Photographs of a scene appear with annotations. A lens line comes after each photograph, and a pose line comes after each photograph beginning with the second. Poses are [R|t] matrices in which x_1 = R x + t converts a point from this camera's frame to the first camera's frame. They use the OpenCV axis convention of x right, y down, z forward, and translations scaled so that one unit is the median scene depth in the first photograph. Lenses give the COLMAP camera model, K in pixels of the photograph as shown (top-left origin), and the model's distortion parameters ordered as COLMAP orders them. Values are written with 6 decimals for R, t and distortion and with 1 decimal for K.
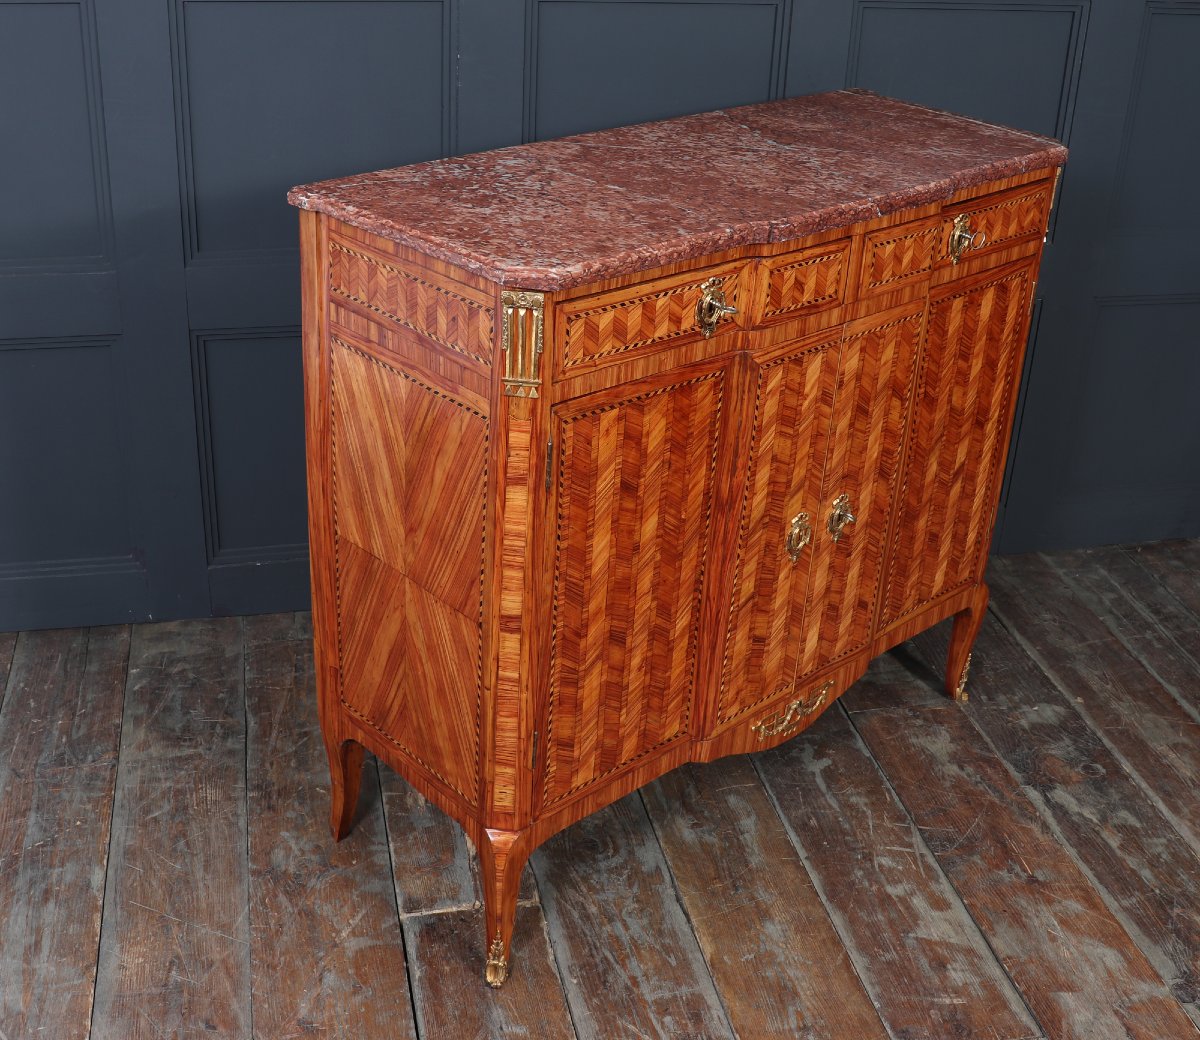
lens RADIAL K [[1499.0, 0, 615.4], [0, 1499.0, 507.0], [0, 0, 1]] dist [-0.083799, 0.000000]
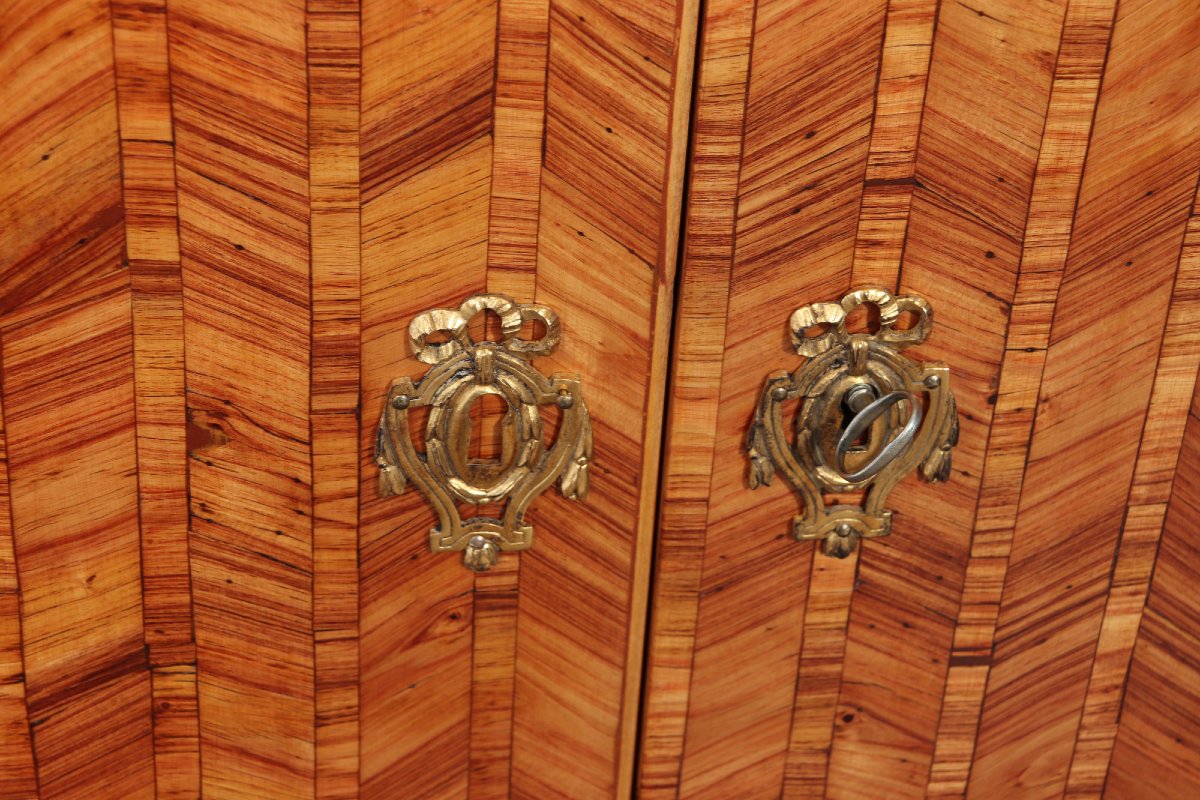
lens RADIAL K [[2130.2, 0, 602.7], [0, 2130.2, 399.0], [0, 0, 1]] dist [0.174068, 0.000000]
pose [[0.806133, 0.294285, -0.513368, 0.293940], [-0.277642, 0.954246, 0.111038, -0.017023], [0.522556, 0.053021, 0.850955, 0.903970]]
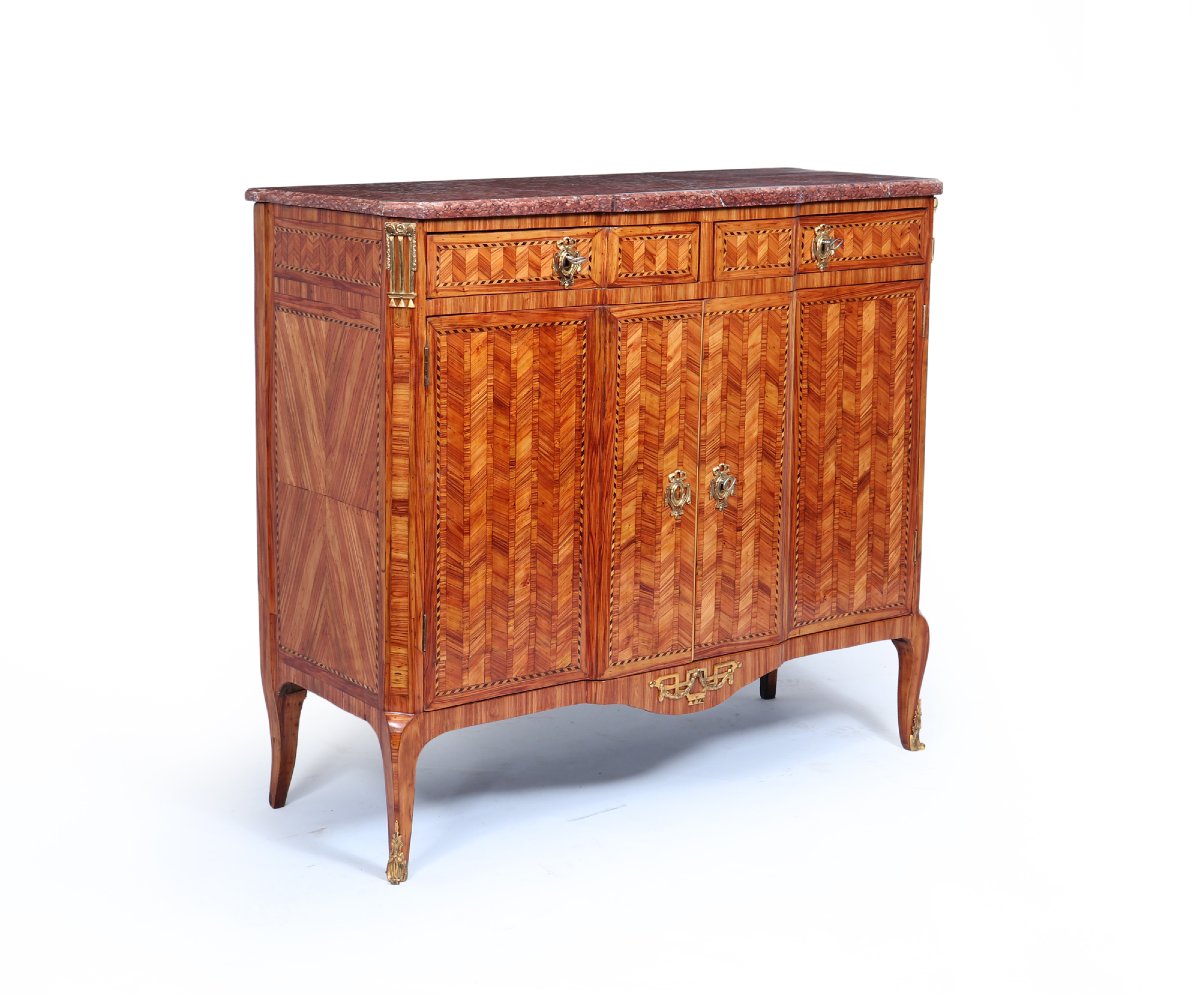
lens RADIAL K [[2178.3, 0, 602.5], [0, 2178.3, 462.9], [0, 0, 1]] dist [0.098609, 0.000000]
pose [[0.992222, -0.019723, -0.122909, 0.305972], [-0.015413, 0.960305, -0.278525, 0.522368], [0.123523, 0.278253, 0.952532, -0.672255]]
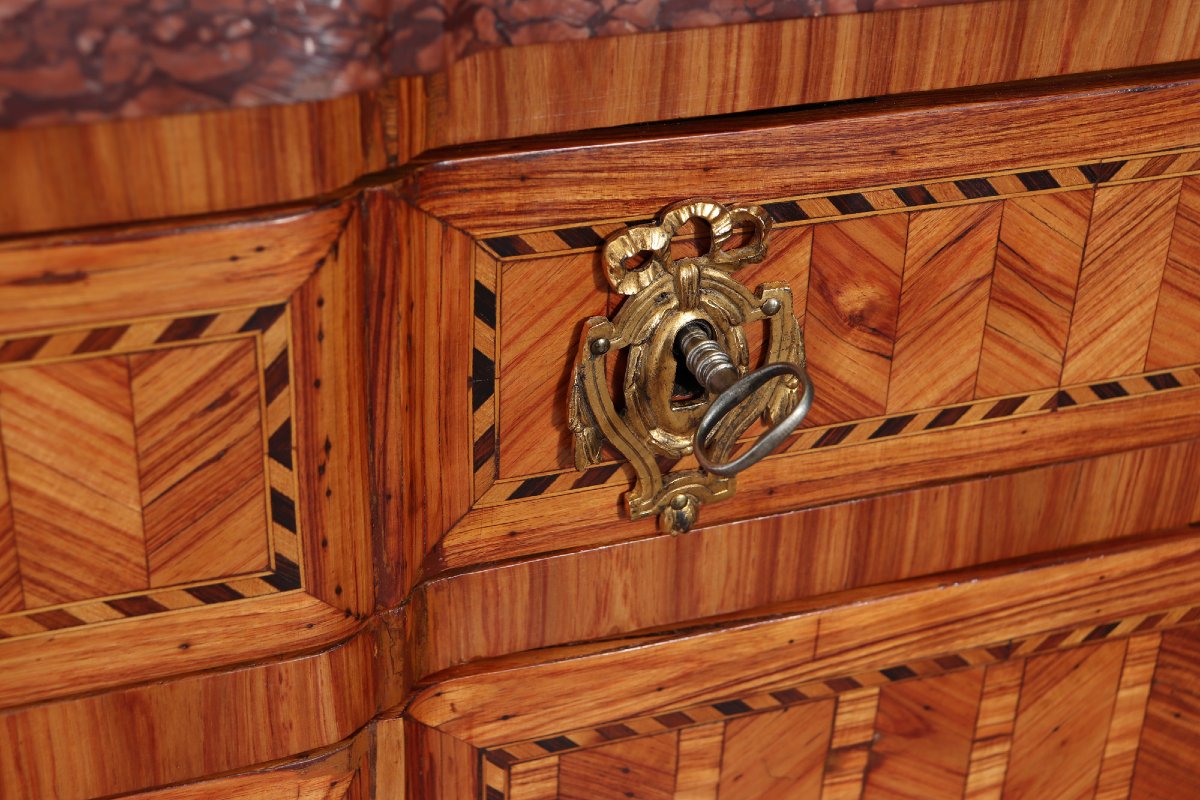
lens RADIAL K [[1912.7, 0, 595.5], [0, 1912.7, 438.1], [0, 0, 1]] dist [0.072807, 0.000000]
pose [[0.915901, 0.191654, -0.352697, 0.331879], [-0.175218, 0.981413, 0.078281, -0.215644], [0.361144, -0.009899, 0.932458, 0.952745]]
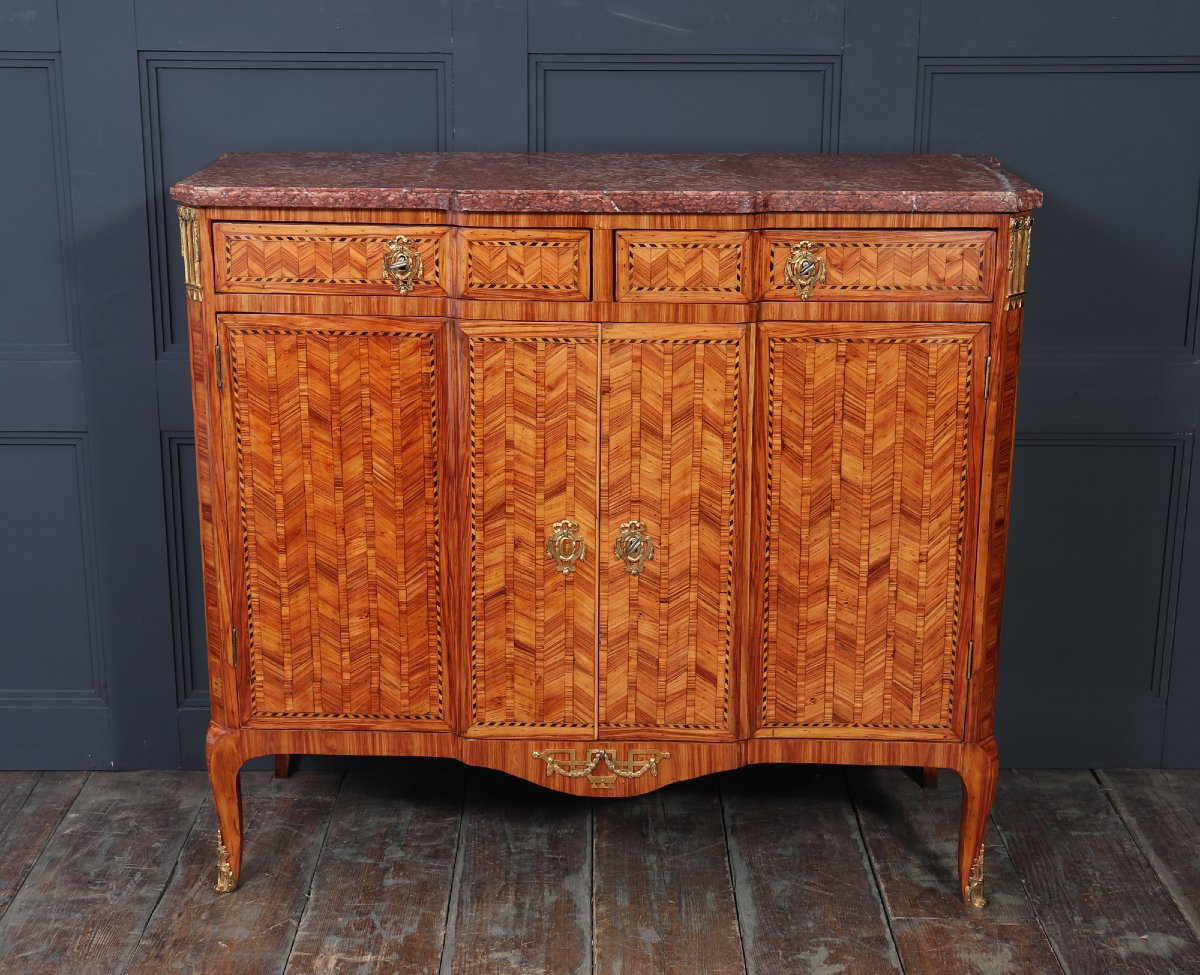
lens RADIAL K [[1803.7, 0, 599.4], [0, 1803.7, 517.3], [0, 0, 1]] dist [0.024374, 0.000000]
pose [[0.704283, 0.160468, -0.691546, 1.066493], [-0.292963, 0.953000, -0.077223, 0.097046], [0.646652, 0.256984, 0.718193, 0.195919]]
